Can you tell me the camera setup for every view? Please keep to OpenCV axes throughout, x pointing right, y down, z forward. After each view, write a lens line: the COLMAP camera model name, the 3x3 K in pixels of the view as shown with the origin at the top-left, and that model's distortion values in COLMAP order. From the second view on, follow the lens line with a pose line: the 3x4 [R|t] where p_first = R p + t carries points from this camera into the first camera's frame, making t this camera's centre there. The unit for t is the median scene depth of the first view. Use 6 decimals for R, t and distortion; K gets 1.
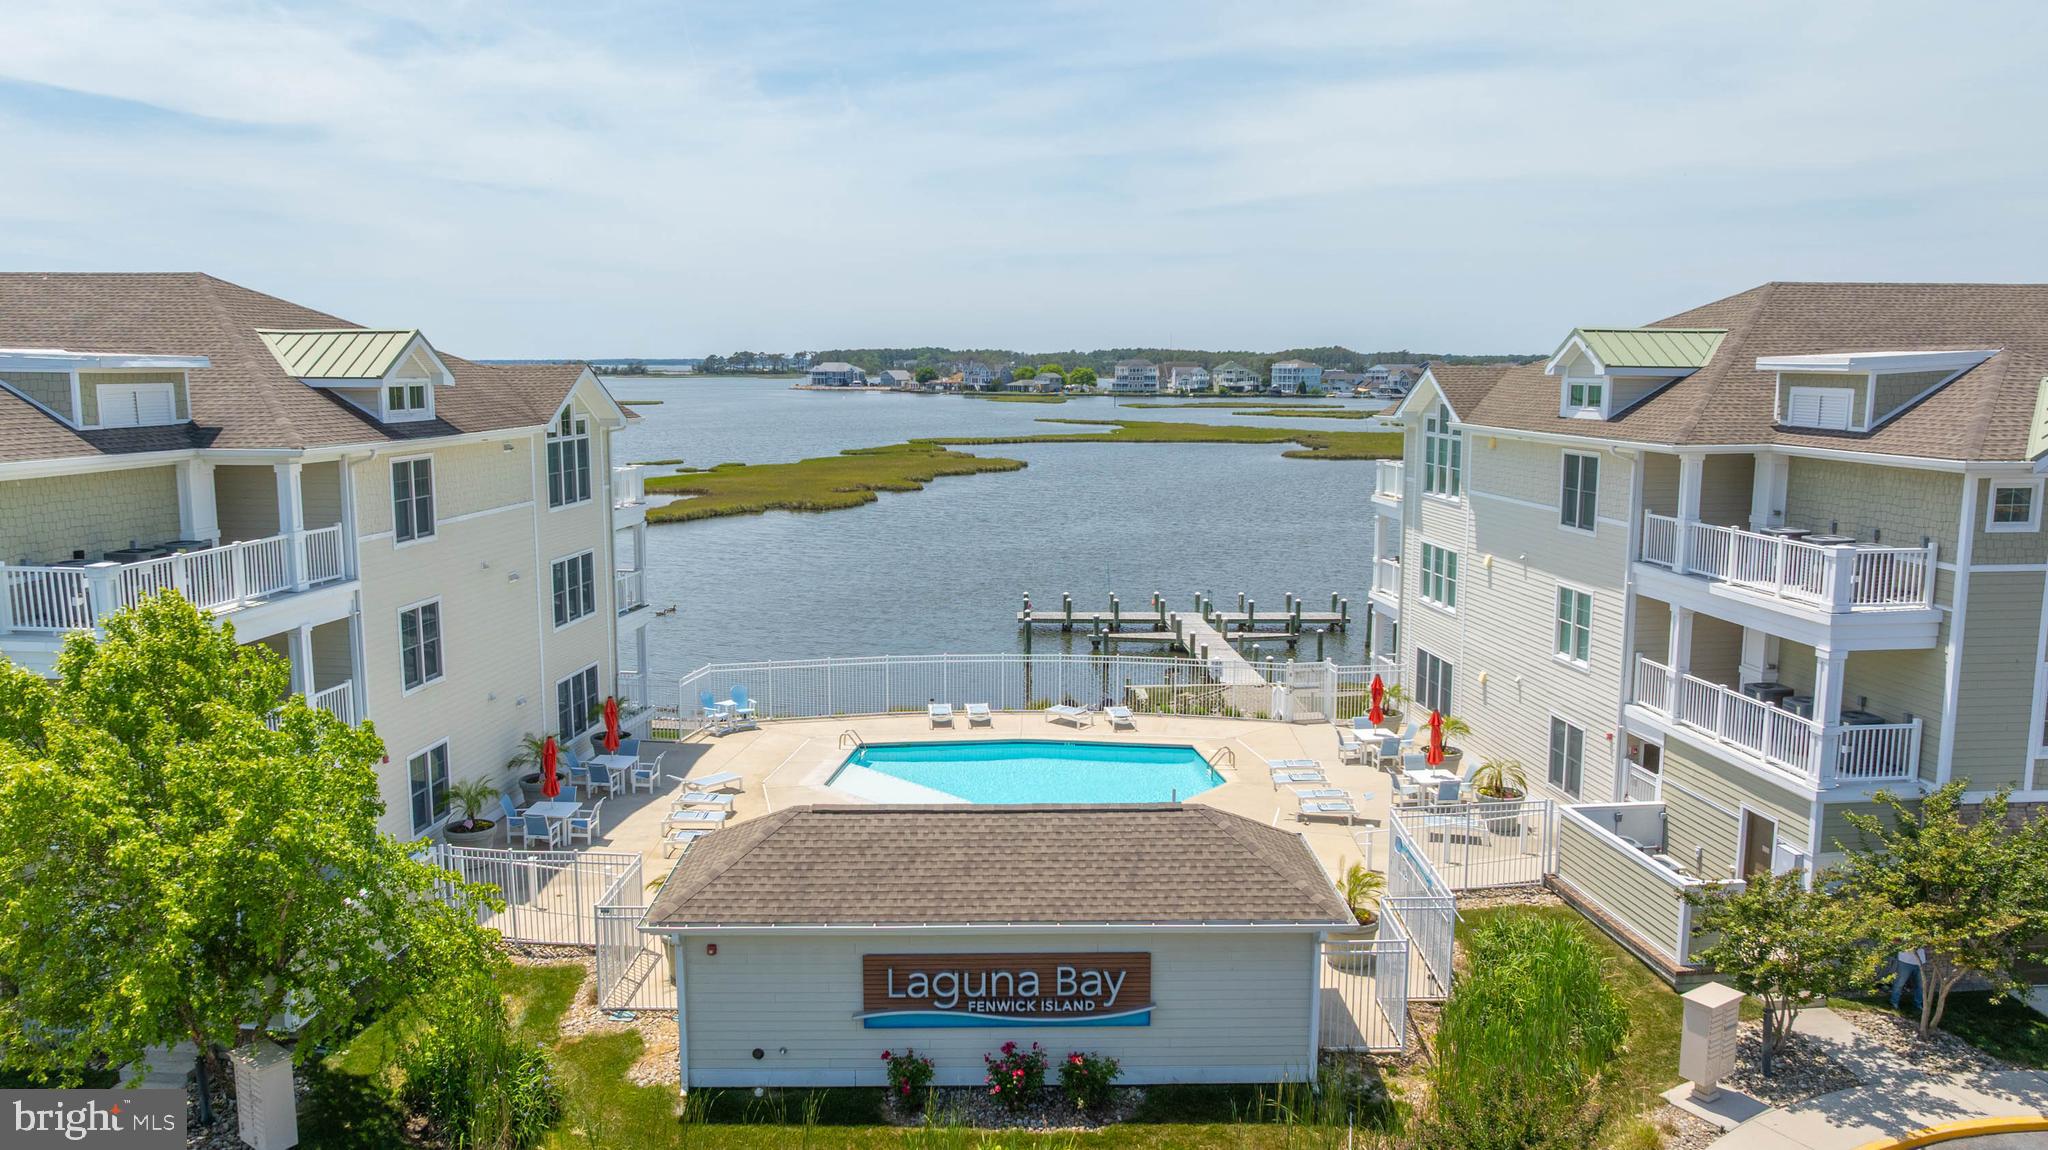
lens RADIAL K [[1448.6, 0, 1024.0], [0, 1448.6, 575.0], [0, 0, 1]] dist [-0.022511, 0.003701]
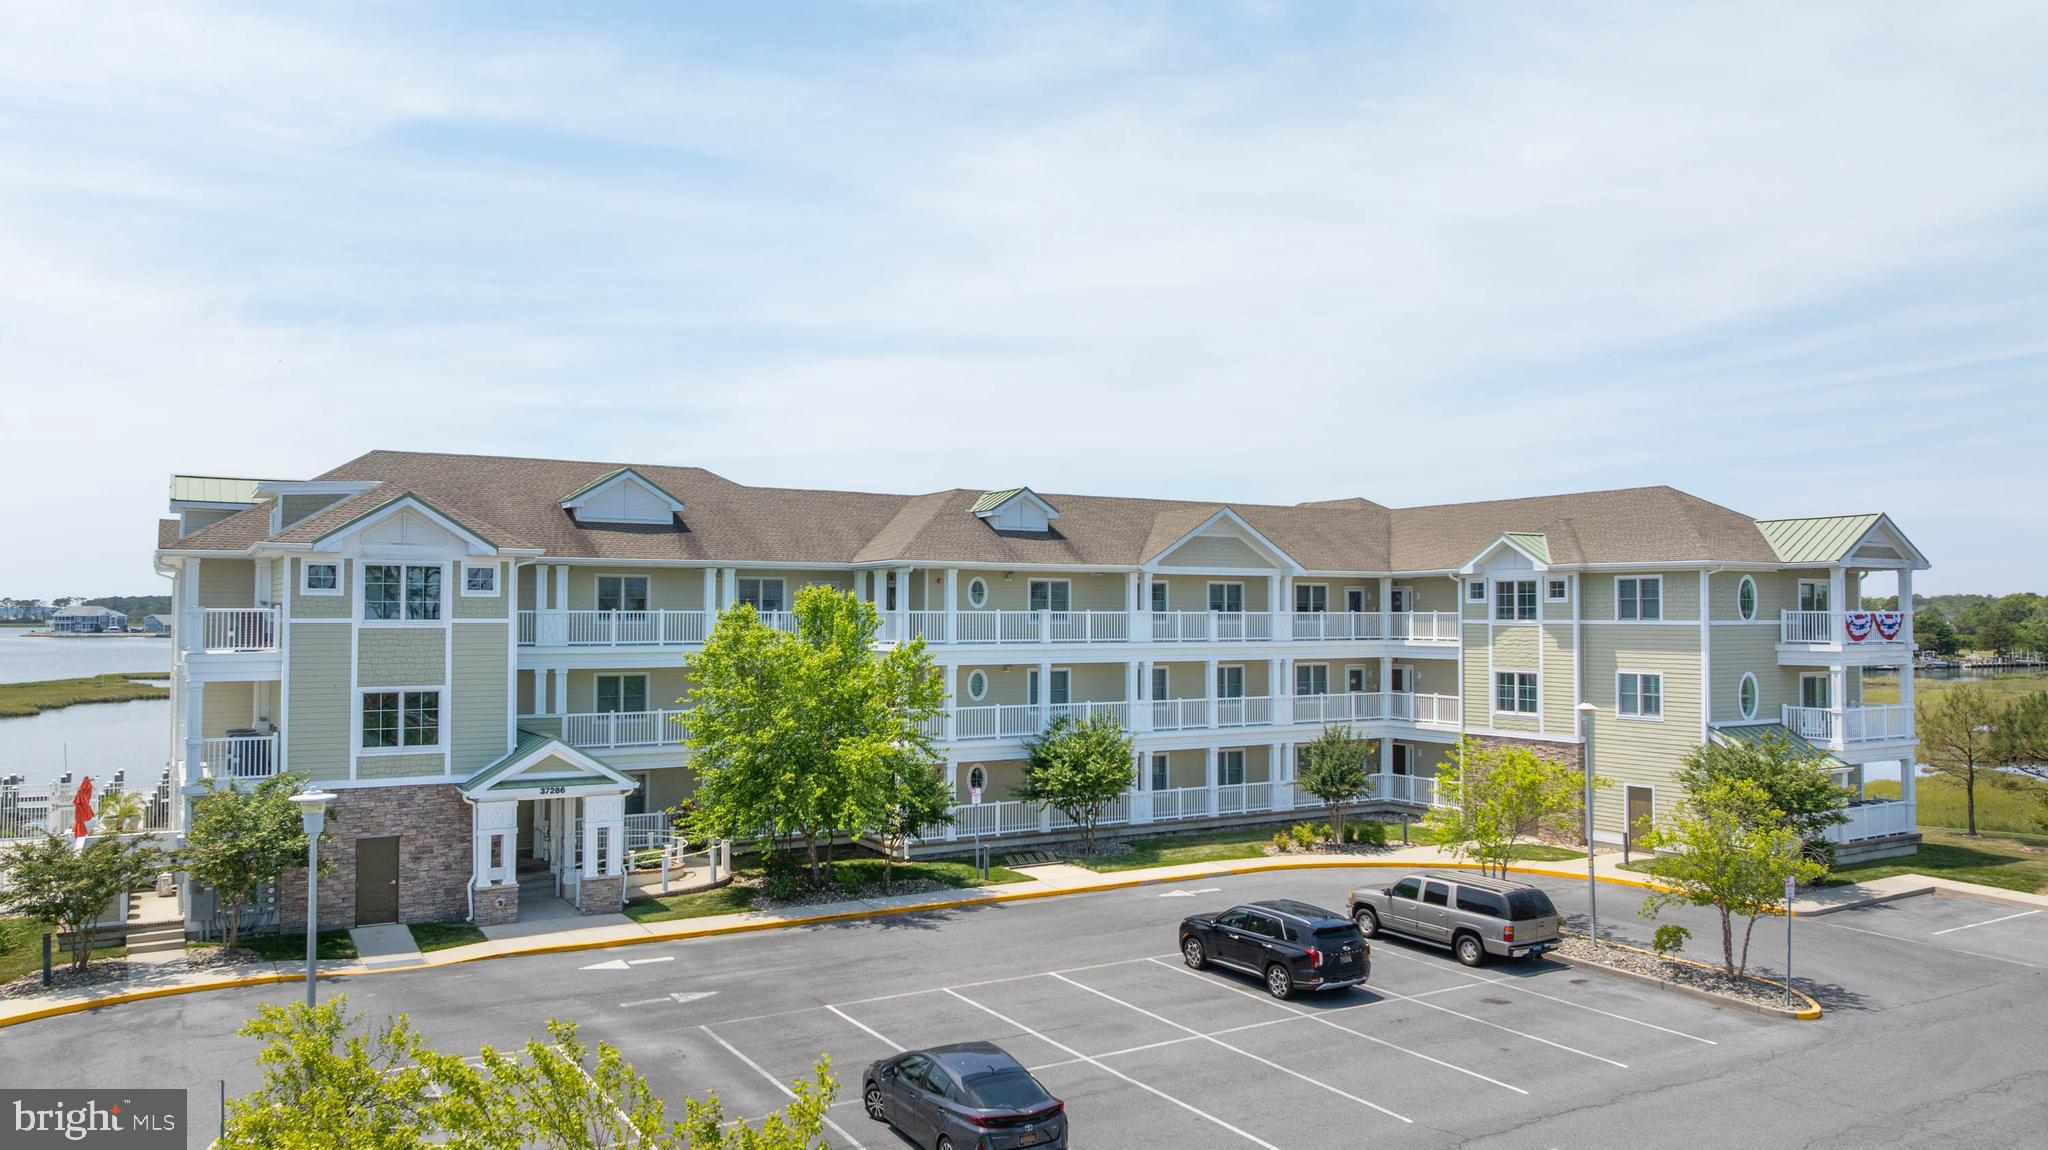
lens RADIAL K [[1455.7, 0, 1024.0], [0, 1455.7, 575.0], [0, 0, 1]] dist [-0.027163, 0.000278]
pose [[0.910198, 0.012758, 0.413978, 0.608587], [0.058885, 0.985386, -0.159836, 0.186977], [-0.409967, 0.169859, 0.896145, -0.497879]]
